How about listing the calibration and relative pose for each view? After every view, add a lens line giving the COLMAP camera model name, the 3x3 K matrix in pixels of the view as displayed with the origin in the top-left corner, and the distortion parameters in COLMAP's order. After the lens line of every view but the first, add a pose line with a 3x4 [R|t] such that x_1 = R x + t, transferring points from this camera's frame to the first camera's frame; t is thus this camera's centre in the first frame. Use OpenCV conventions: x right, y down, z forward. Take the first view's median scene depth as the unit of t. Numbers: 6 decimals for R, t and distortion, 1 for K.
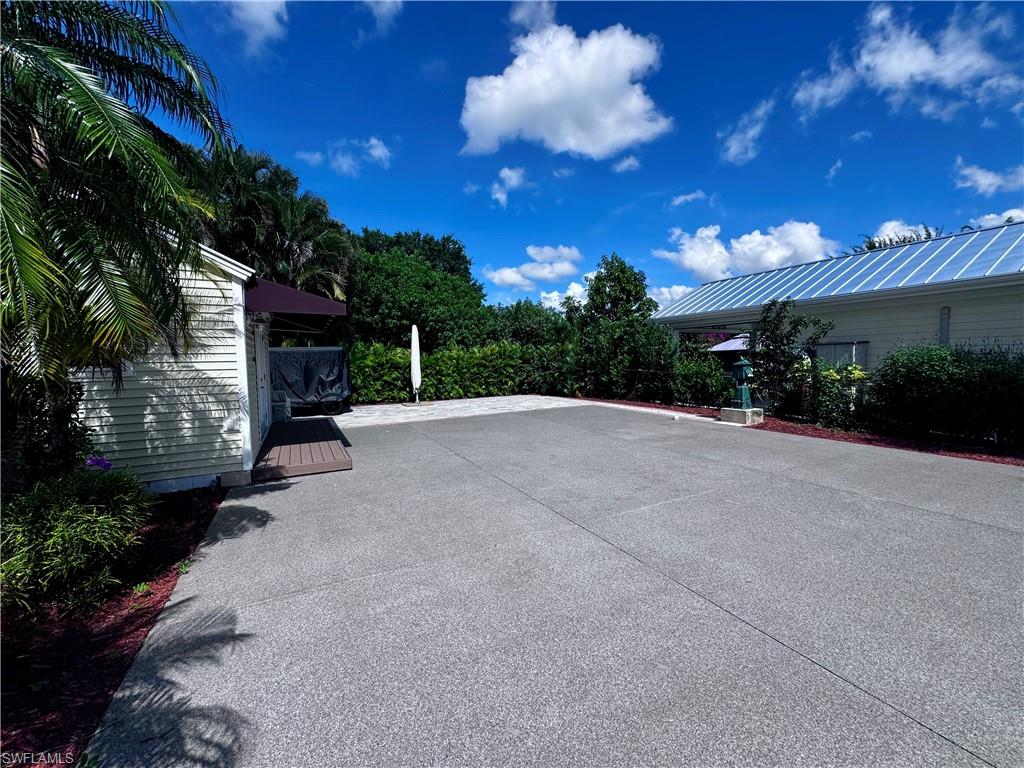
lens RADIAL K [[410.8, 0, 506.9], [0, 410.8, 383.3], [0, 0, 1]] dist [0.003343, 0.000015]
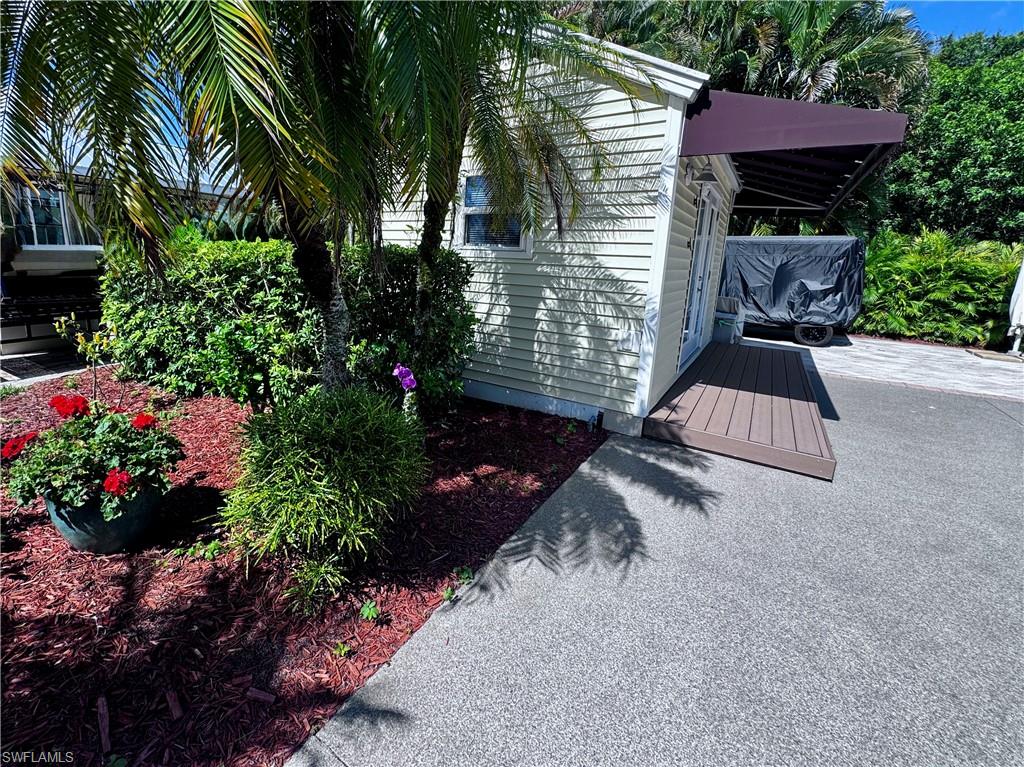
lens RADIAL K [[460.0, 0, 449.4], [0, 460.0, 335.1], [0, 0, 1]] dist [-0.005033, 0.000613]
pose [[0.466692, 0.195303, -0.862586, -0.073327], [-0.097755, 0.980728, 0.169163, -0.003019], [0.879001, 0.005375, 0.476790, 0.164779]]
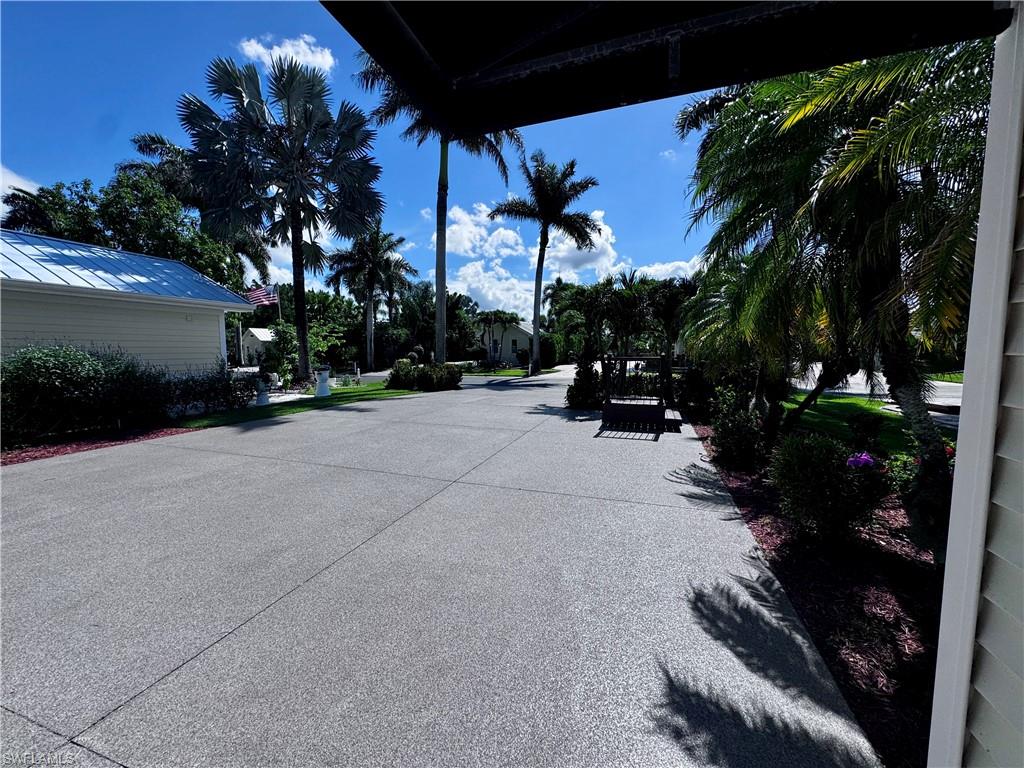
lens RADIAL K [[410.8, 0, 505.2], [0, 410.8, 385.5], [0, 0, 1]] dist [0.003343, 0.000015]
pose [[-0.694125, -0.044717, 0.718464, -0.255720], [0.055291, 0.991808, 0.115148, -0.029840], [-0.717728, 0.119651, -0.685967, 0.513713]]
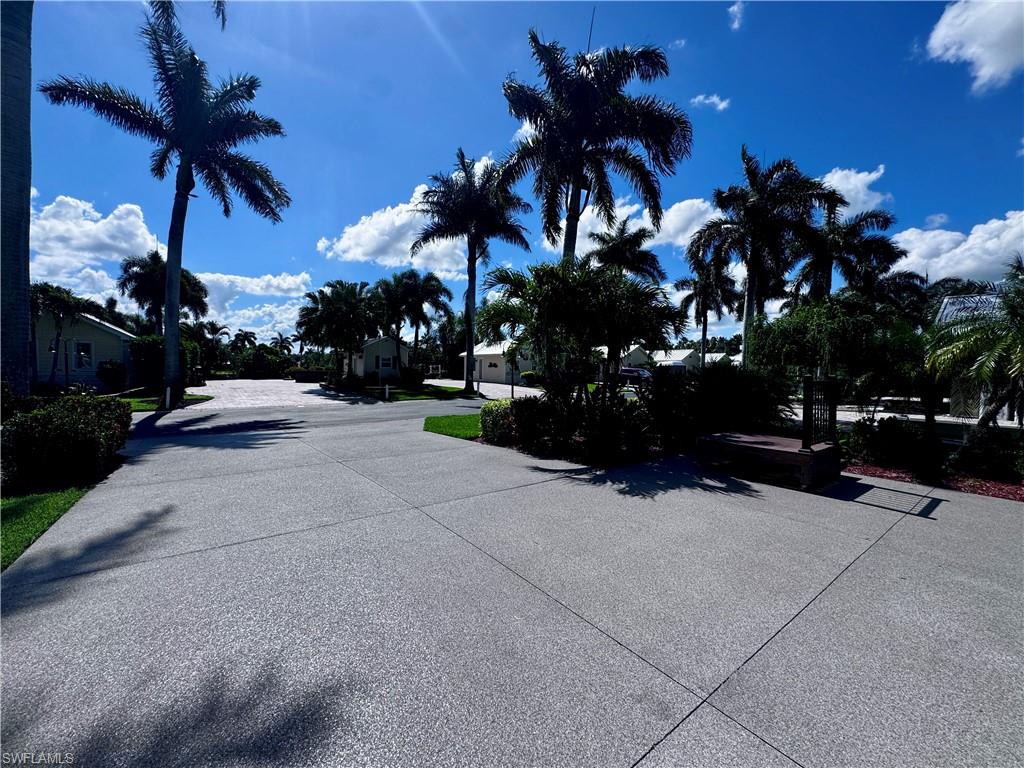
lens RADIAL K [[410.8, 0, 512.7], [0, 410.8, 382.0], [0, 0, 1]] dist [0.003343, 0.000015]
pose [[-0.983131, 0.010572, -0.182597, 0.466208], [-0.006782, 0.995534, 0.094159, -0.026594], [0.182777, 0.093809, -0.978669, 0.301190]]
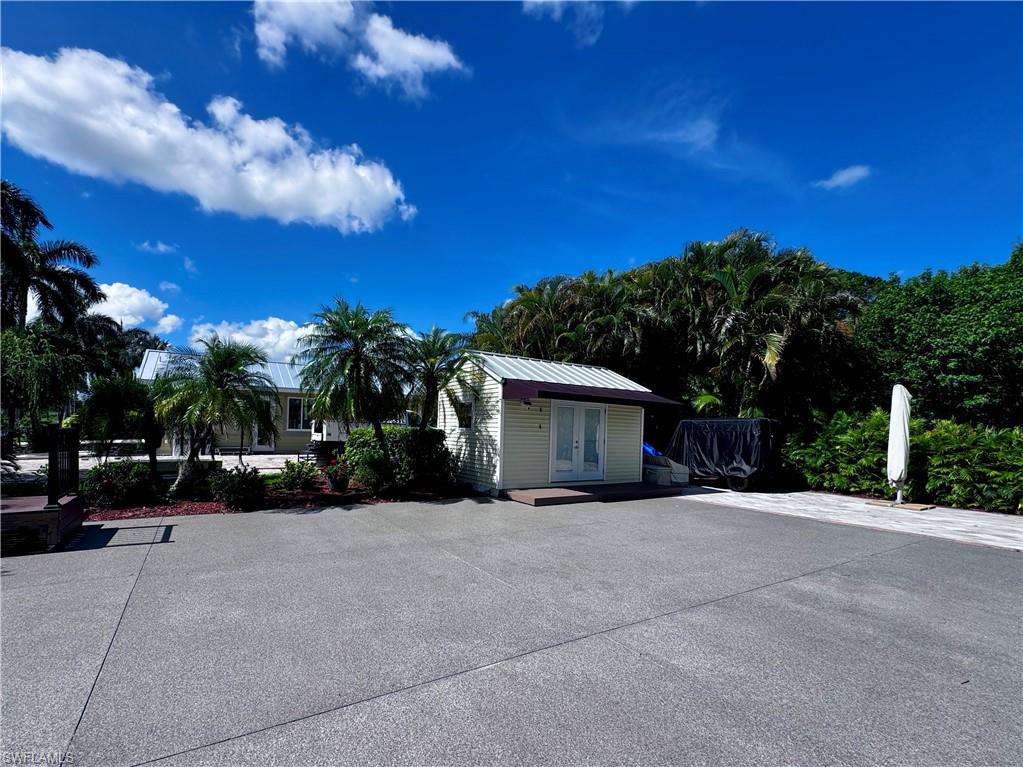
lens RADIAL K [[444.9, 0, 459.7], [0, 444.9, 419.9], [0, 0, 1]] dist [0.000910, 0.000332]
pose [[0.049412, 0.006625, -0.998757, 0.519143], [-0.085035, 0.996375, 0.002402, -0.030484], [0.995152, 0.084810, 0.049796, 0.294951]]
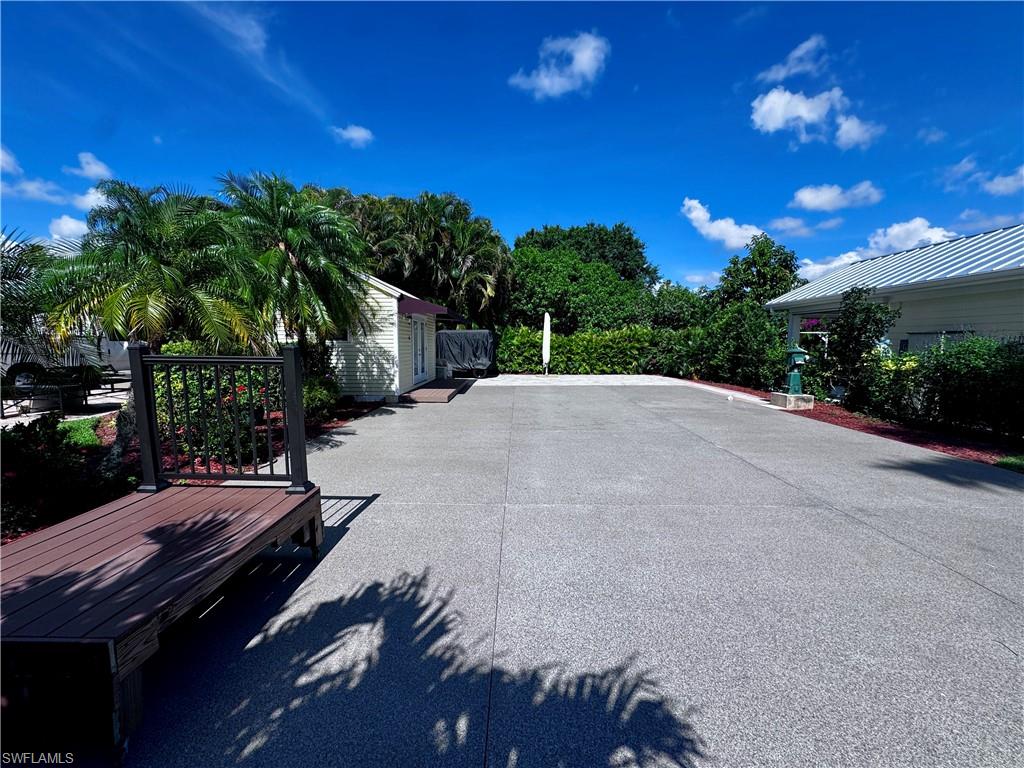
lens RADIAL K [[410.8, 0, 504.7], [0, 410.8, 380.0], [0, 0, 1]] dist [0.003343, 0.000015]
pose [[0.881346, 0.067562, -0.467616, 0.294832], [-0.049363, 0.997474, 0.051079, 0.005843], [0.469886, -0.021935, 0.882455, -0.192292]]
